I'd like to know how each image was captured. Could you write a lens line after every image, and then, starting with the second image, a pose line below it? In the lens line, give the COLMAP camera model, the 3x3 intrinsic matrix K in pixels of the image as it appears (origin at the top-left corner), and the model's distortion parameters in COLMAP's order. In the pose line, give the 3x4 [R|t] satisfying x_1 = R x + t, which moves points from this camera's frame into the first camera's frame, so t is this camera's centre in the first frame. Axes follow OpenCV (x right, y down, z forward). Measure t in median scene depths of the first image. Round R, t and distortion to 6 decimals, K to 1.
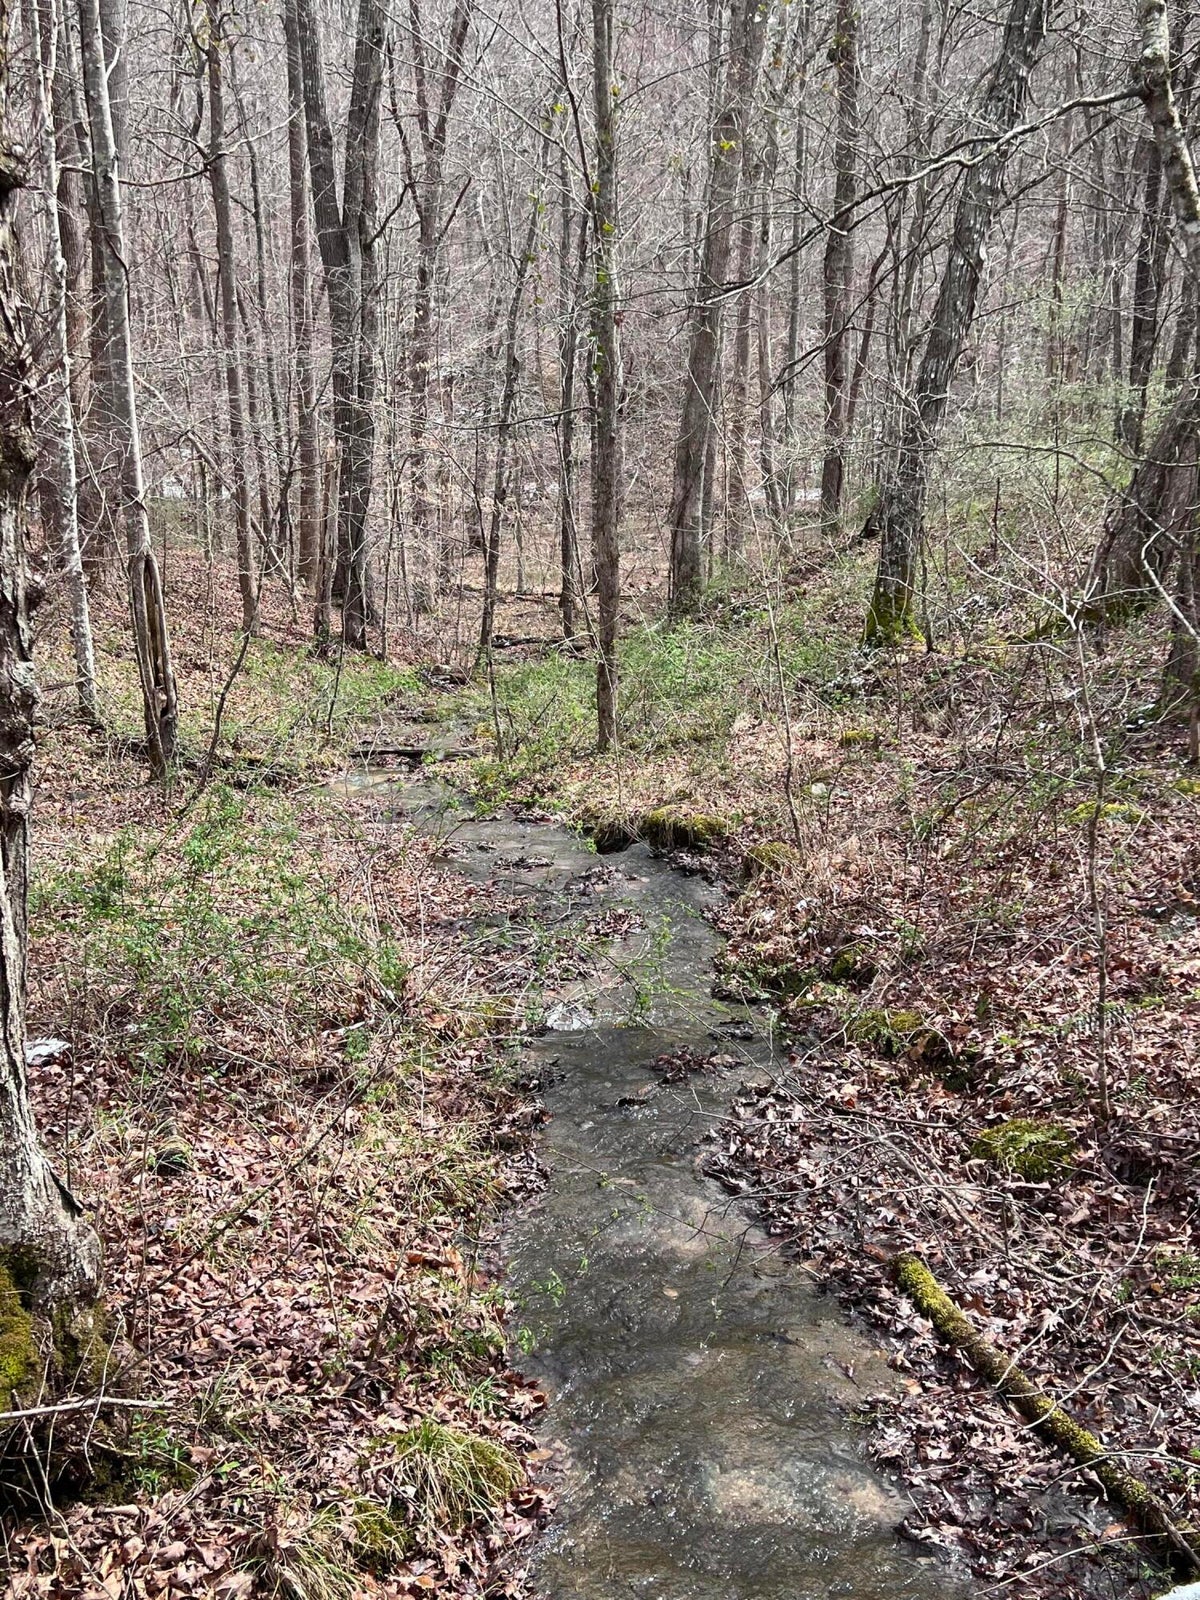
lens RADIAL K [[1637.9, 0, 594.4], [0, 1637.9, 810.0], [0, 0, 1]] dist [0.016819, 0.000000]
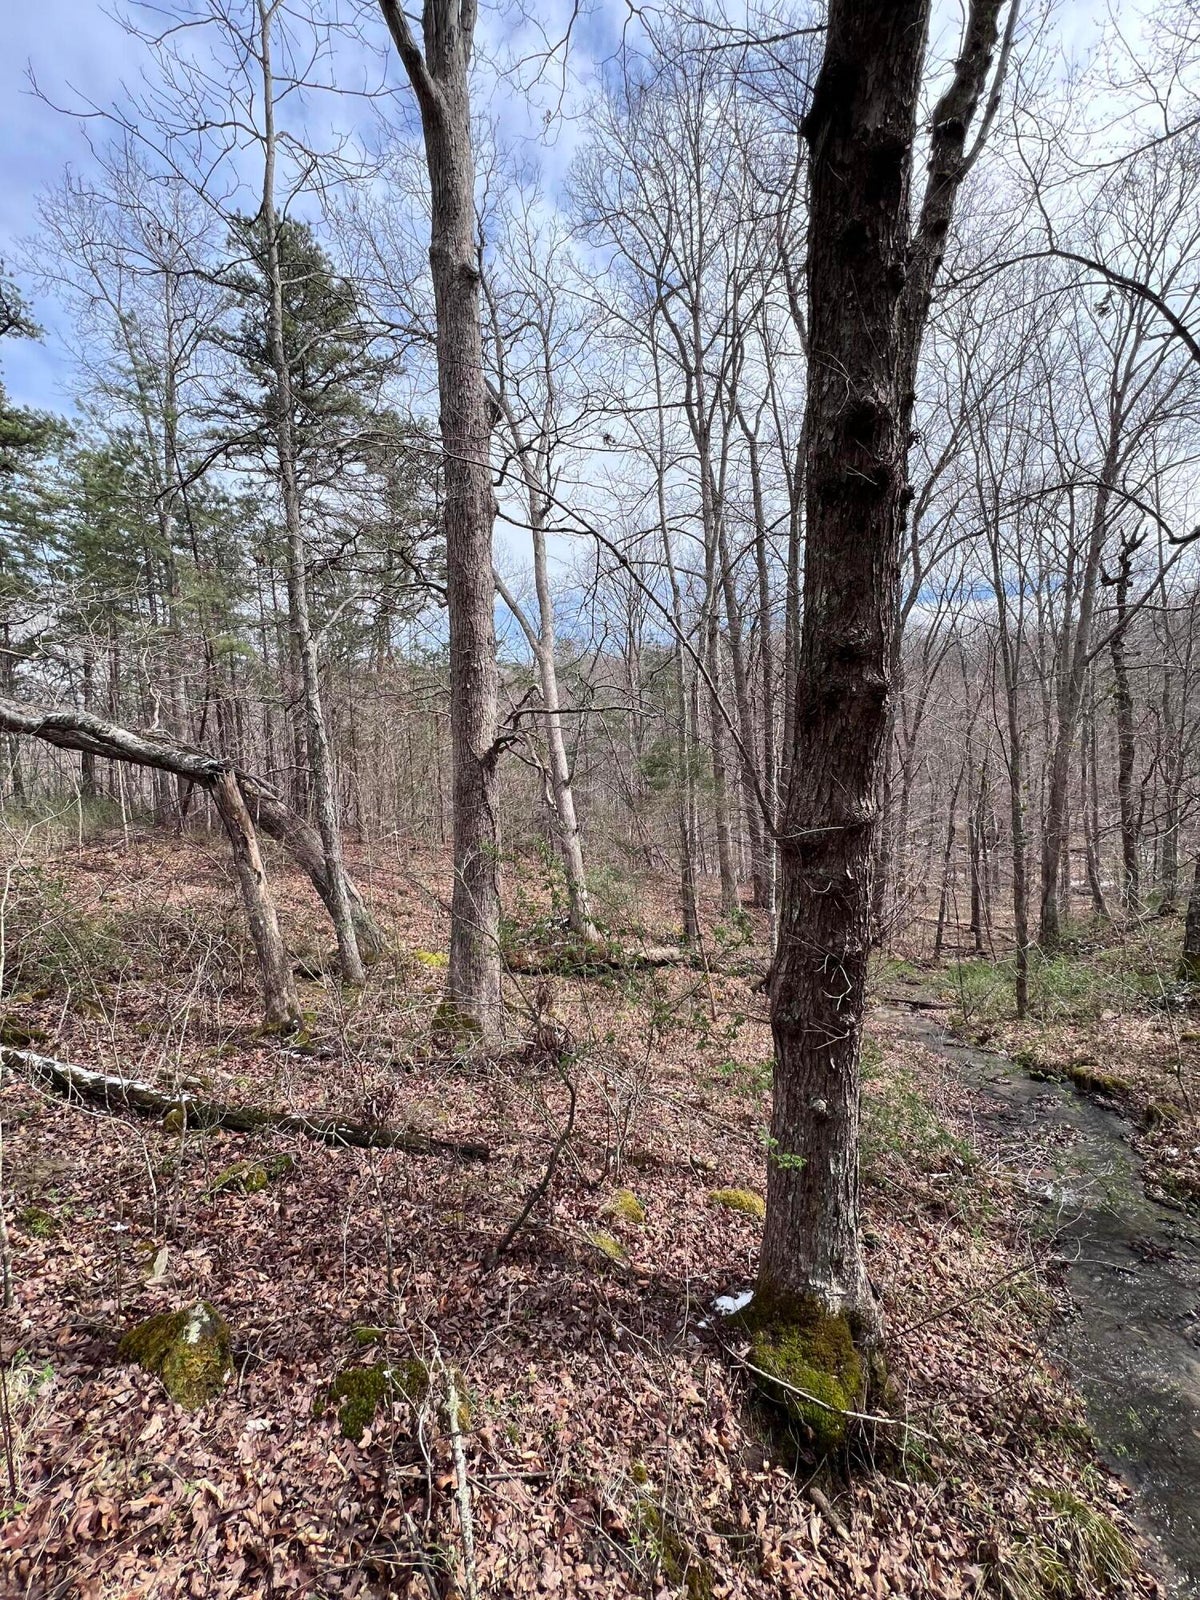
lens RADIAL K [[637.8, 0, 599.7], [0, 637.8, 795.7], [0, 0, 1]] dist [-0.001972, 0.000216]
pose [[0.858076, -0.028602, -0.512726, -0.106574], [-0.129432, 0.954167, -0.269840, -0.061938], [0.496944, 0.297906, 0.815045, -0.022583]]
